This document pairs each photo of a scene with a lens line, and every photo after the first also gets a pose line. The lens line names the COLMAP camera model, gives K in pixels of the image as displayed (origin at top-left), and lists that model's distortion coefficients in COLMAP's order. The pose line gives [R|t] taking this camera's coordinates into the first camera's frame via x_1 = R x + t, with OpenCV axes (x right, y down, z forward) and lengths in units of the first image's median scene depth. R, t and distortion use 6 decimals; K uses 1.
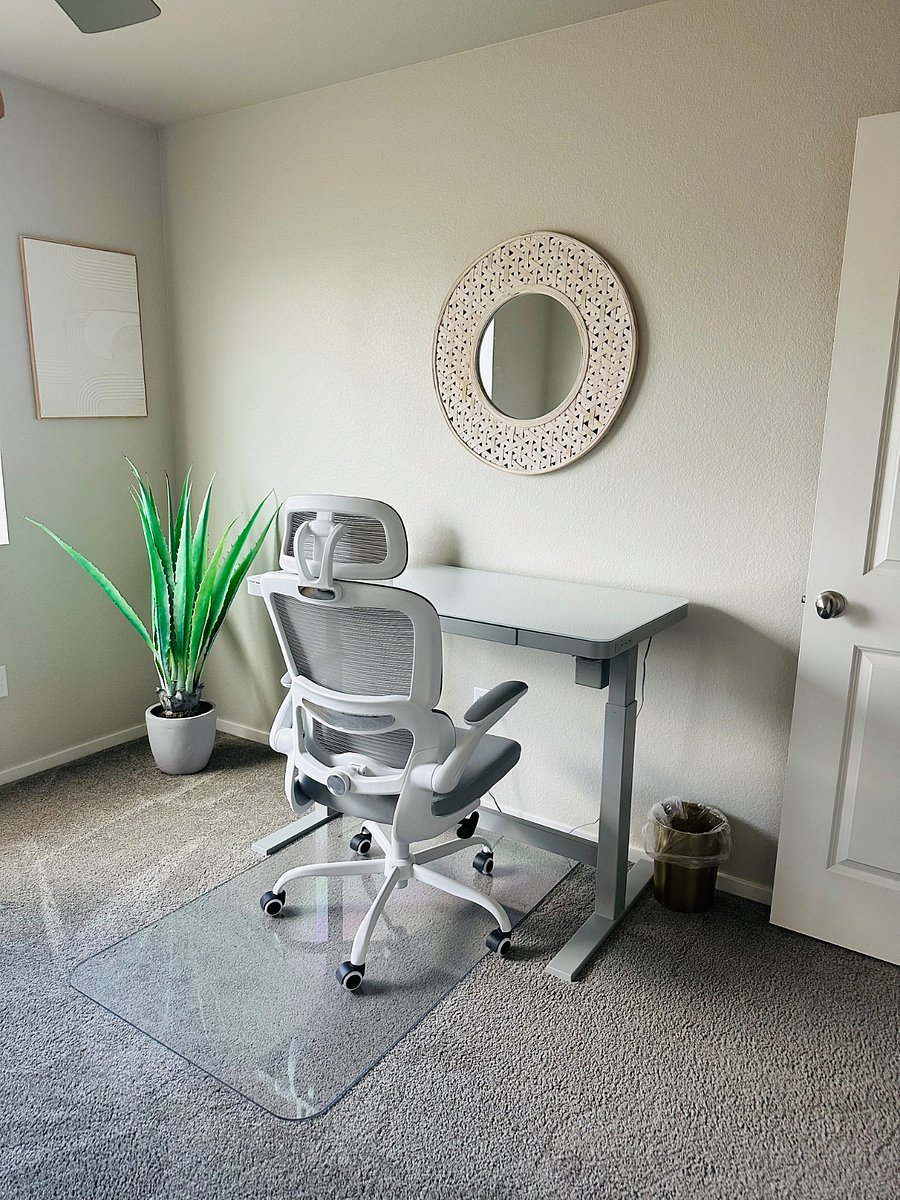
lens RADIAL K [[852.0, 0, 450.0], [0, 852.0, 600.0], [0, 0, 1]] dist [-0.000290, -0.000032]
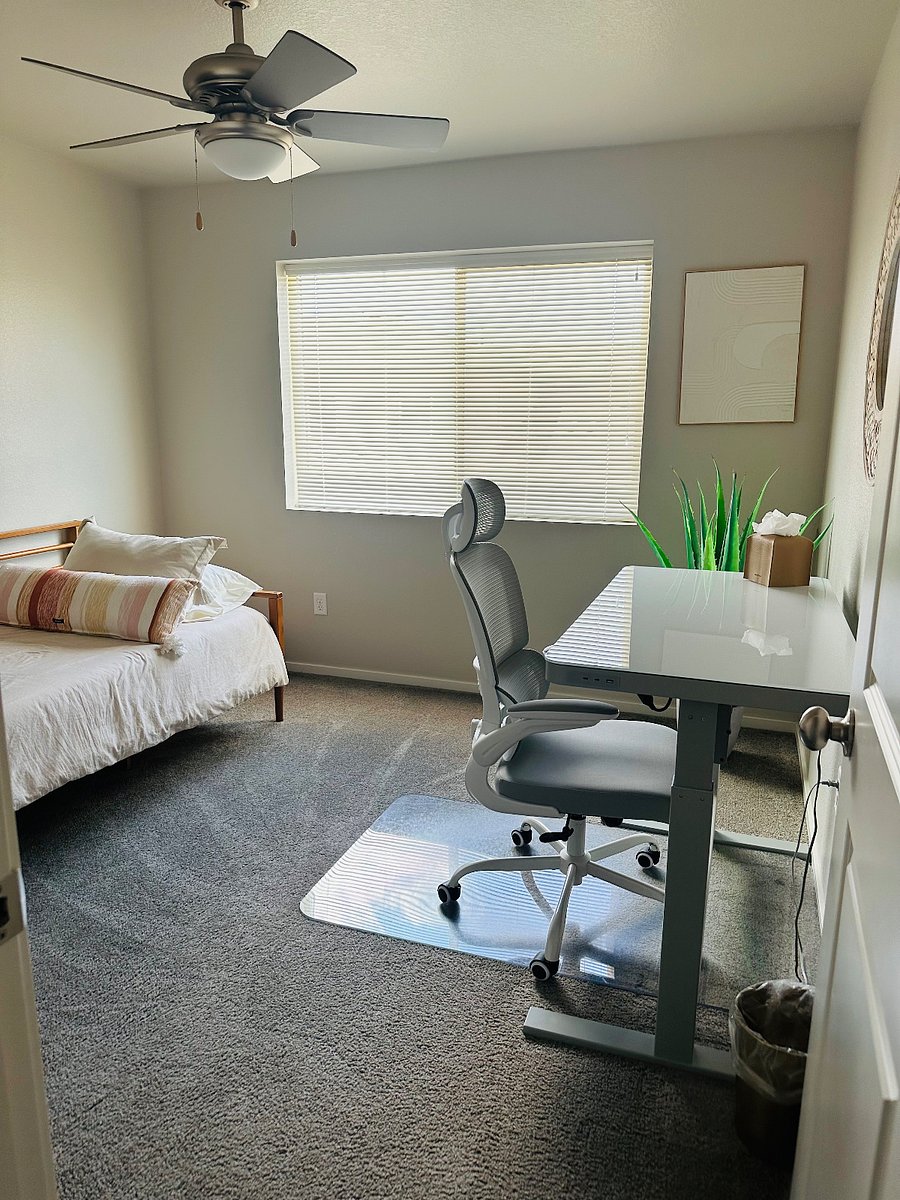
lens RADIAL K [[852.0, 0, 450.0], [0, 852.0, 600.0], [0, 0, 1]] dist [-0.000290, -0.000032]
pose [[0.237099, 0.210620, -0.948379, 0.655020], [-0.226323, 0.961330, 0.156914, -0.091687], [0.944755, 0.177436, 0.275599, 0.430016]]
